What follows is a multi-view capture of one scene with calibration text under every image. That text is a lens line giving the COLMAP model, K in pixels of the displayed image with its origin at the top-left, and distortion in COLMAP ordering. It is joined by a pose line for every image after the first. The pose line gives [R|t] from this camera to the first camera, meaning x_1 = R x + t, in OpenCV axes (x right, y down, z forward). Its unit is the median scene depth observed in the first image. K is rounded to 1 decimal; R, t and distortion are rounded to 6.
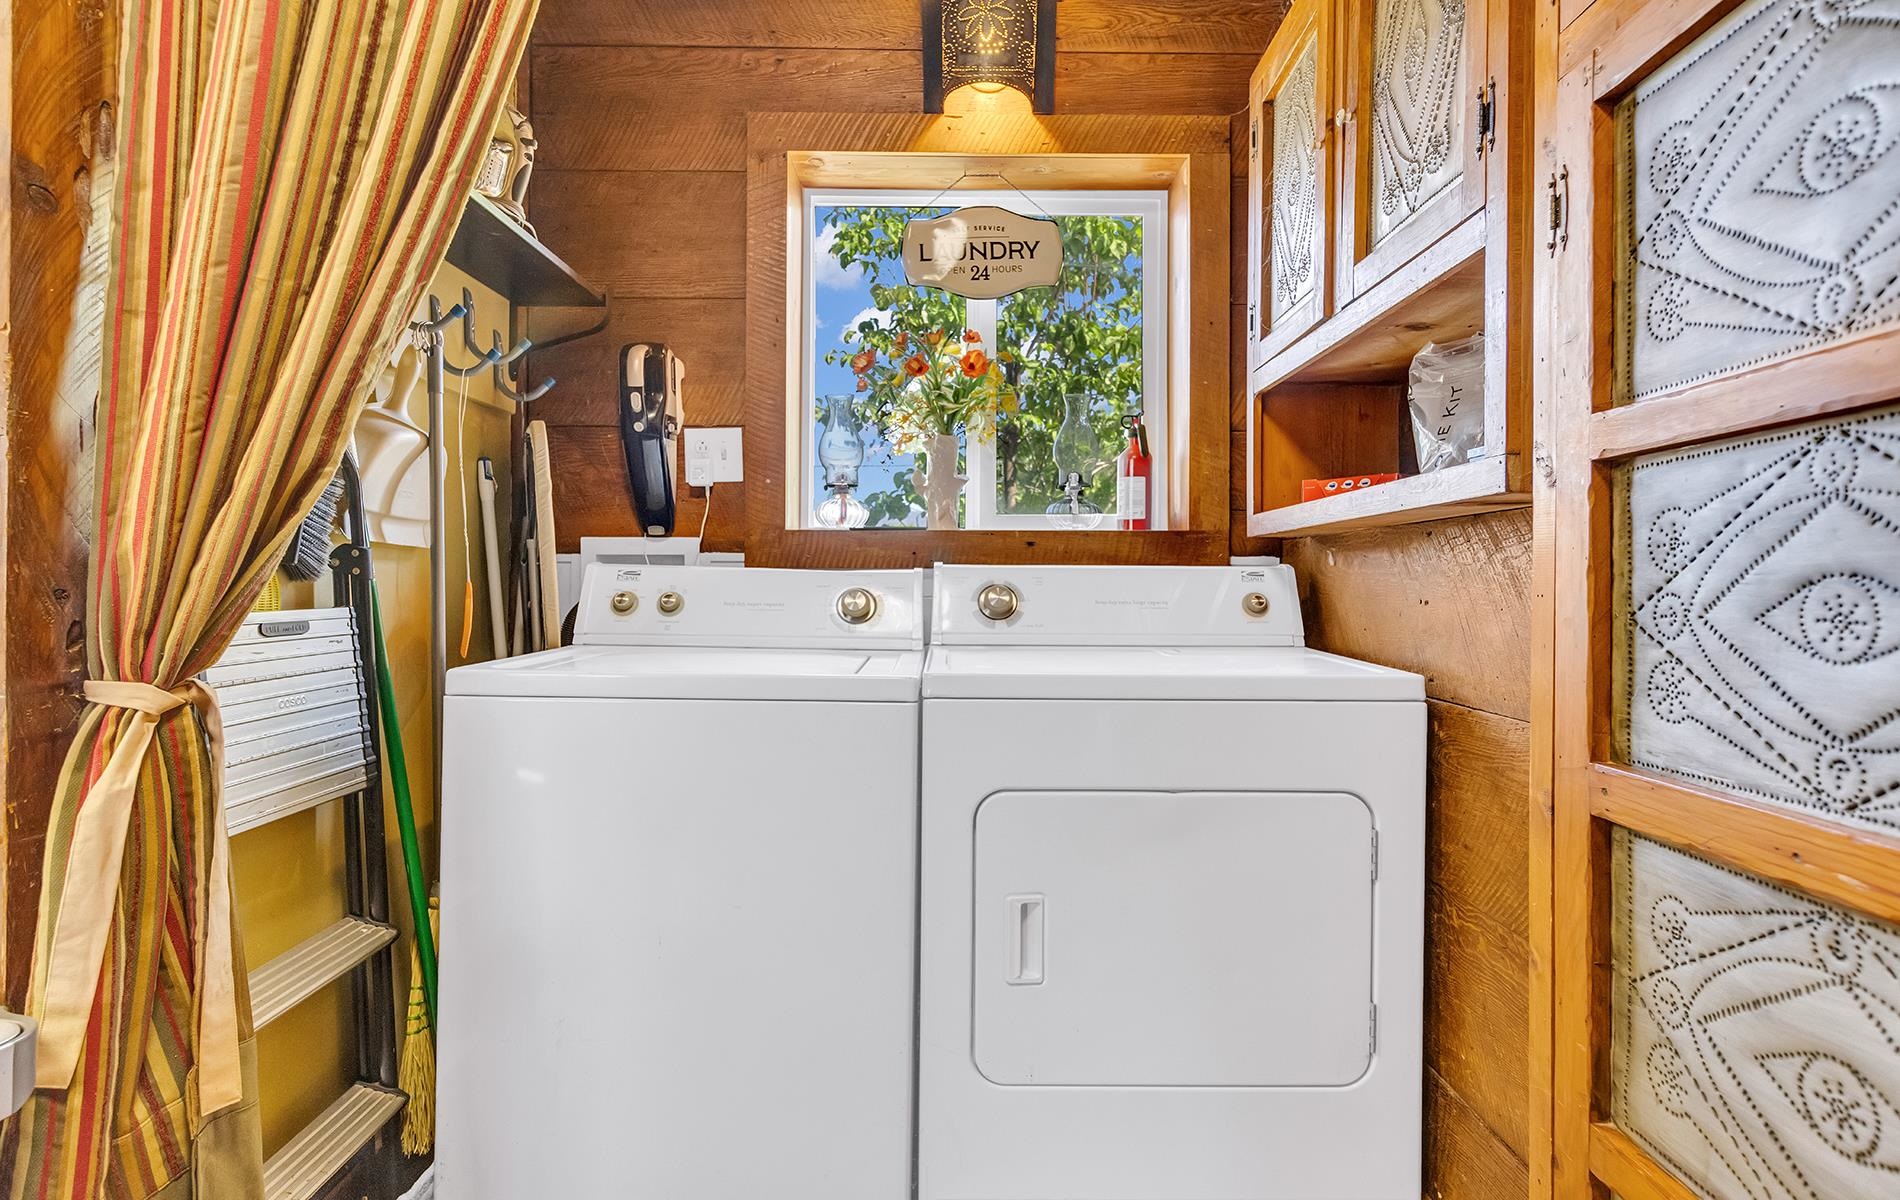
lens RADIAL K [[1057.1, 0, 950.6], [0, 1057.1, 568.5], [0, 0, 1]] dist [0.000983, 0.000511]
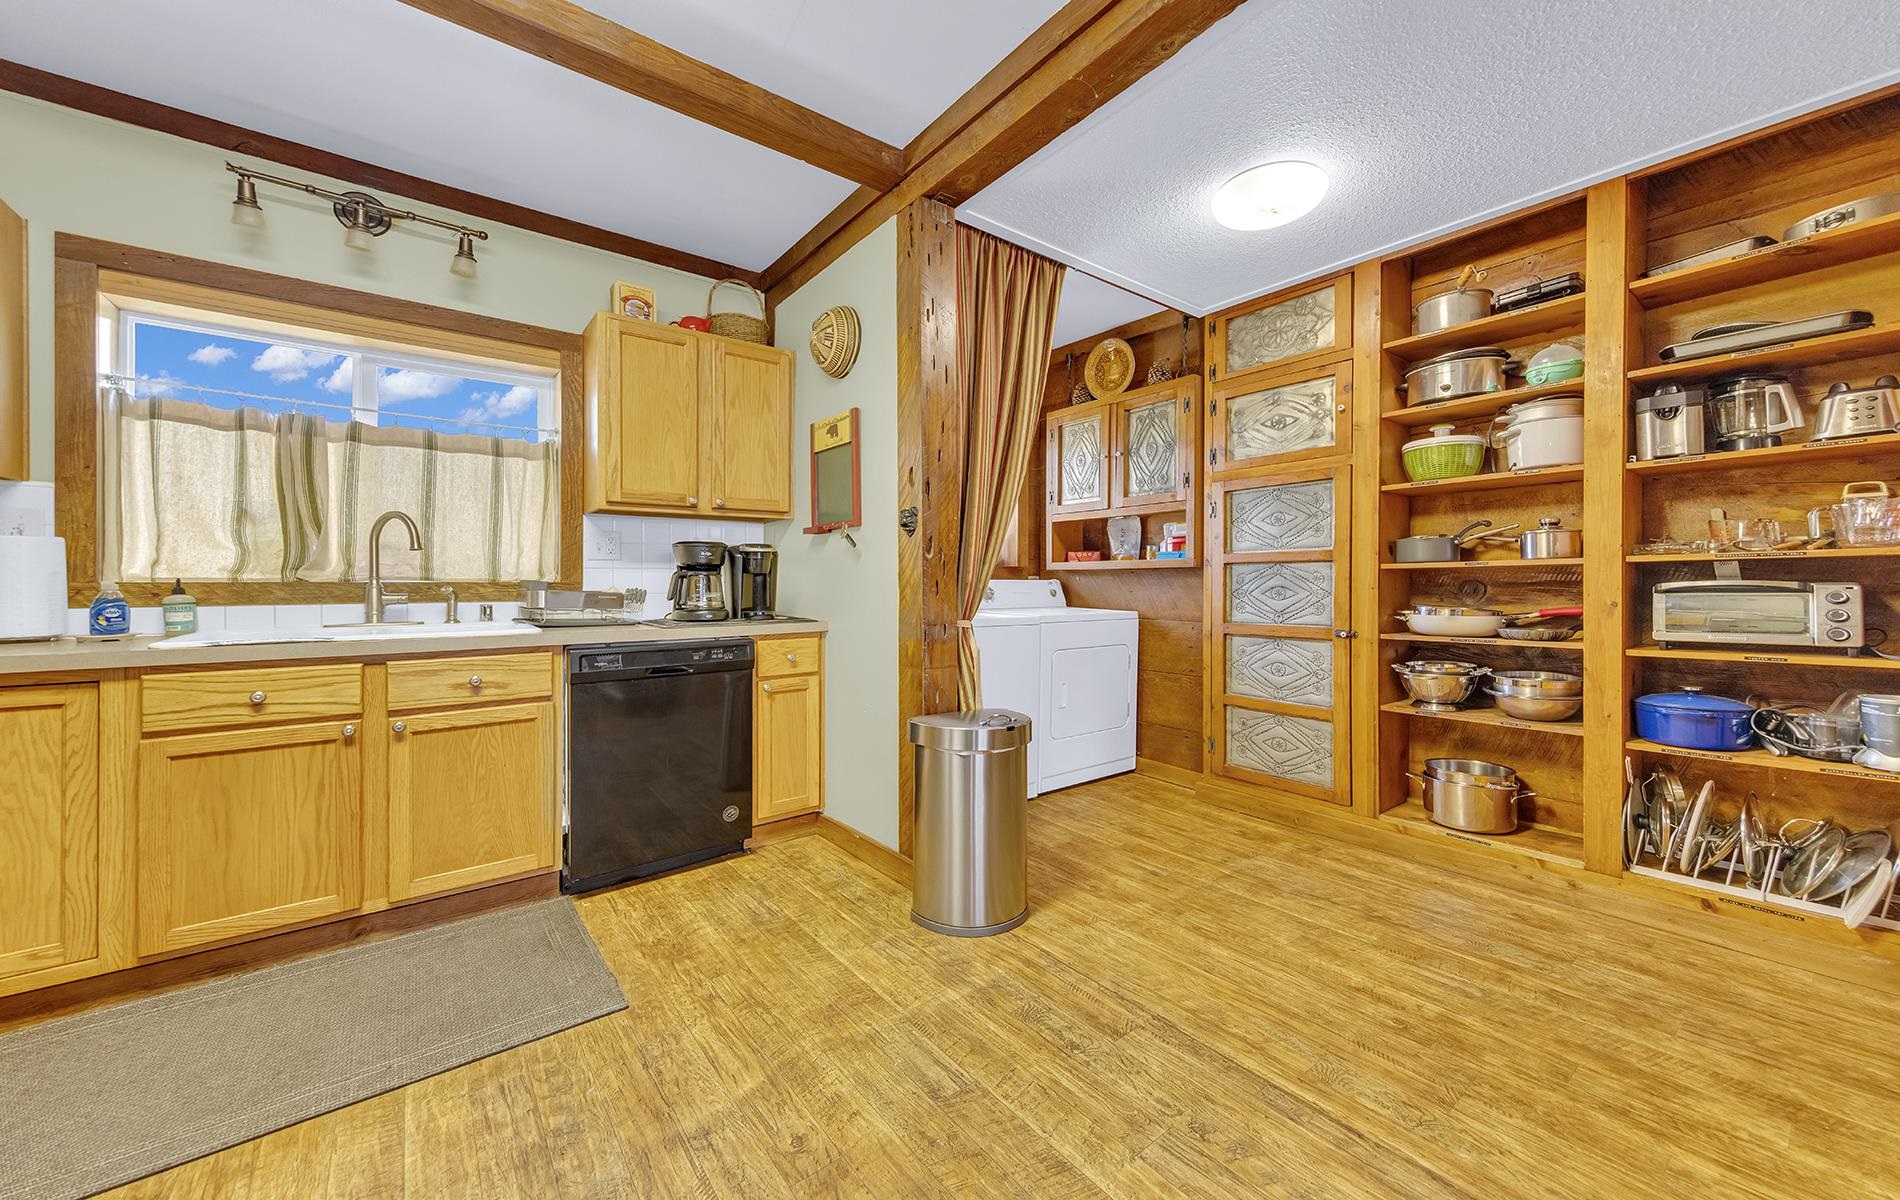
lens RADIAL K [[696.9, 0, 950.3], [0, 696.9, 583.3], [0, 0, 1]] dist [0.000231, -0.000003]
pose [[0.793360, -0.005444, 0.608729, -2.584052], [-0.006548, 0.999826, 0.017476, -0.058690], [-0.608718, -0.017851, 0.793186, -0.886863]]
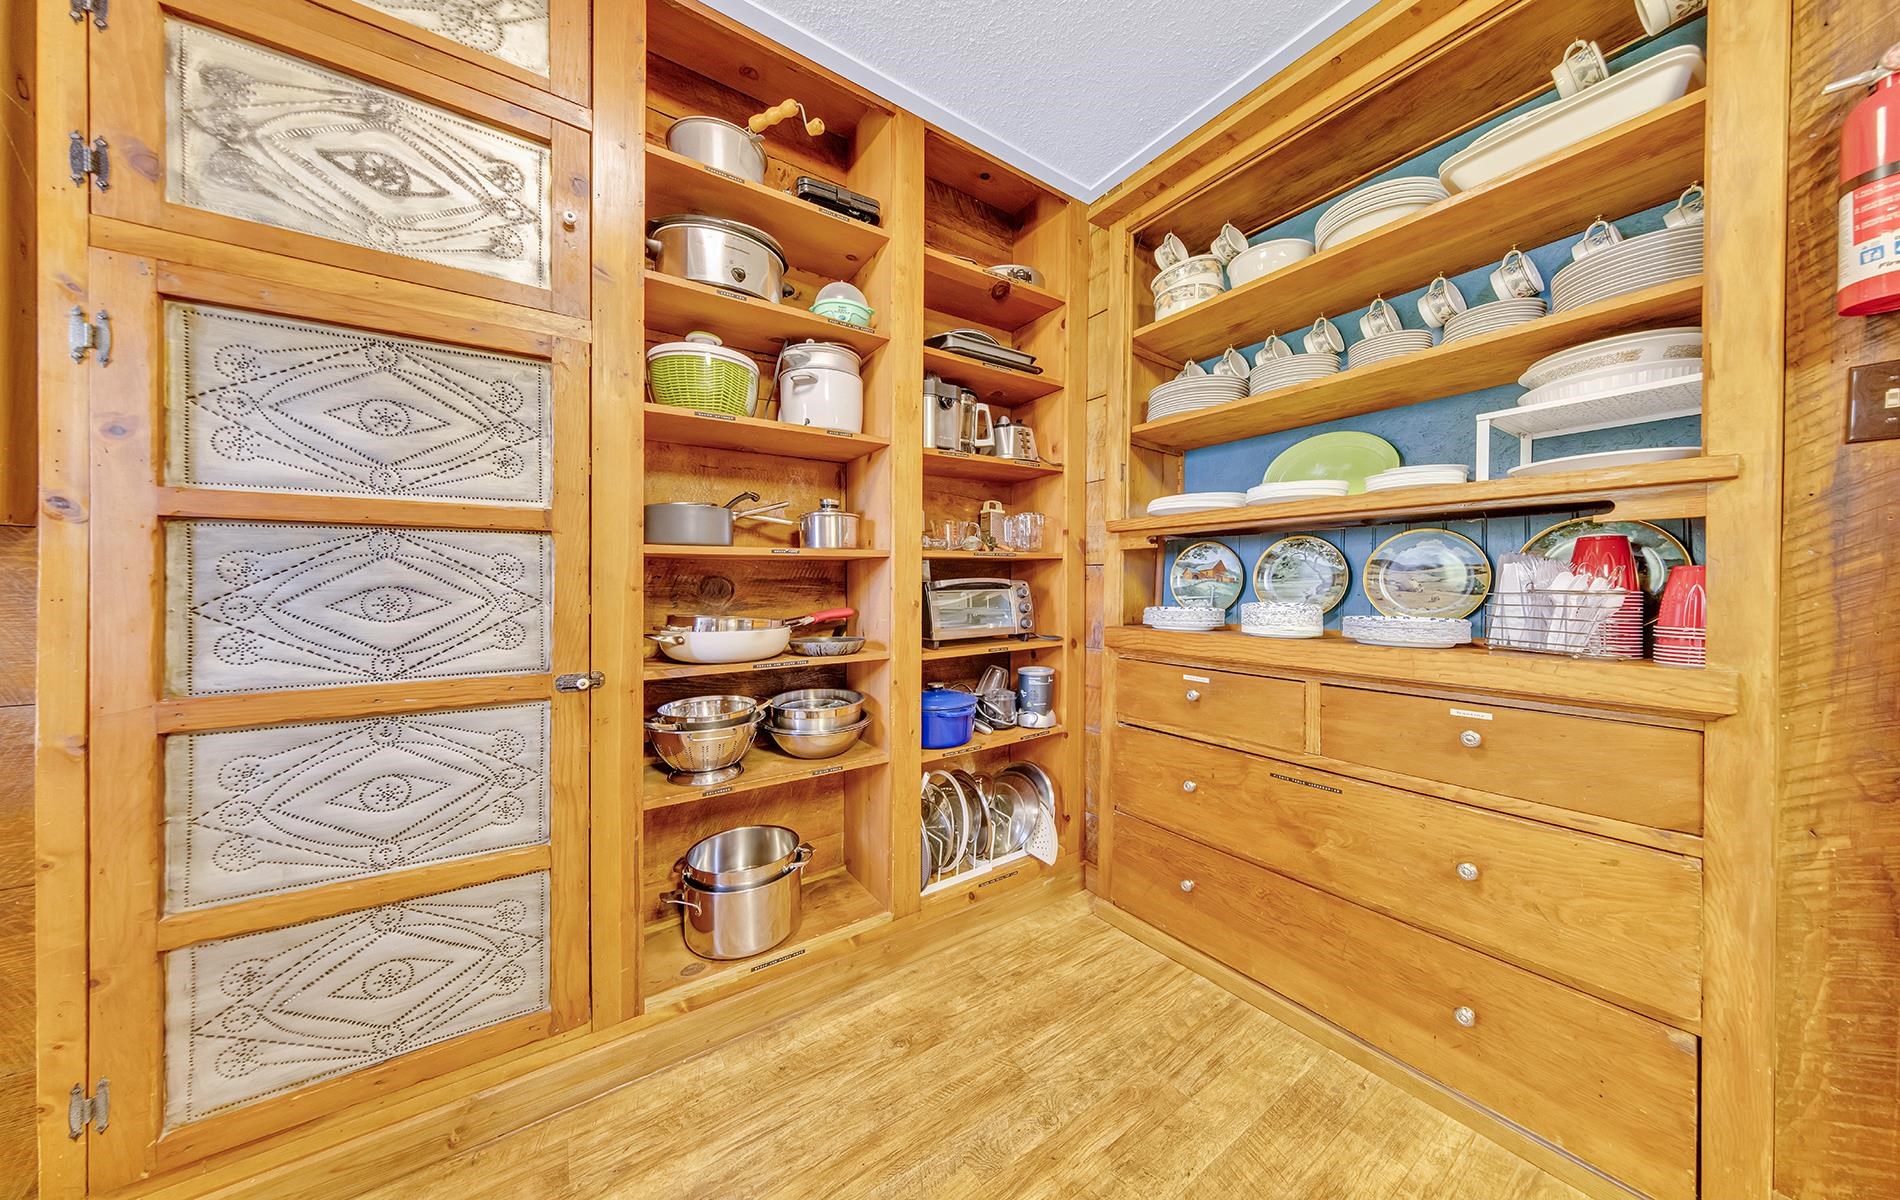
lens RADIAL K [[595.9, 0, 950.1], [0, 595.9, 587.7], [0, 0, 1]] dist [0.001632, -0.000044]
pose [[-0.562591, -0.010263, 0.826672, -0.876885], [-0.017594, 0.999845, 0.000440, -0.013321], [-0.826548, -0.014297, -0.562684, 0.537991]]
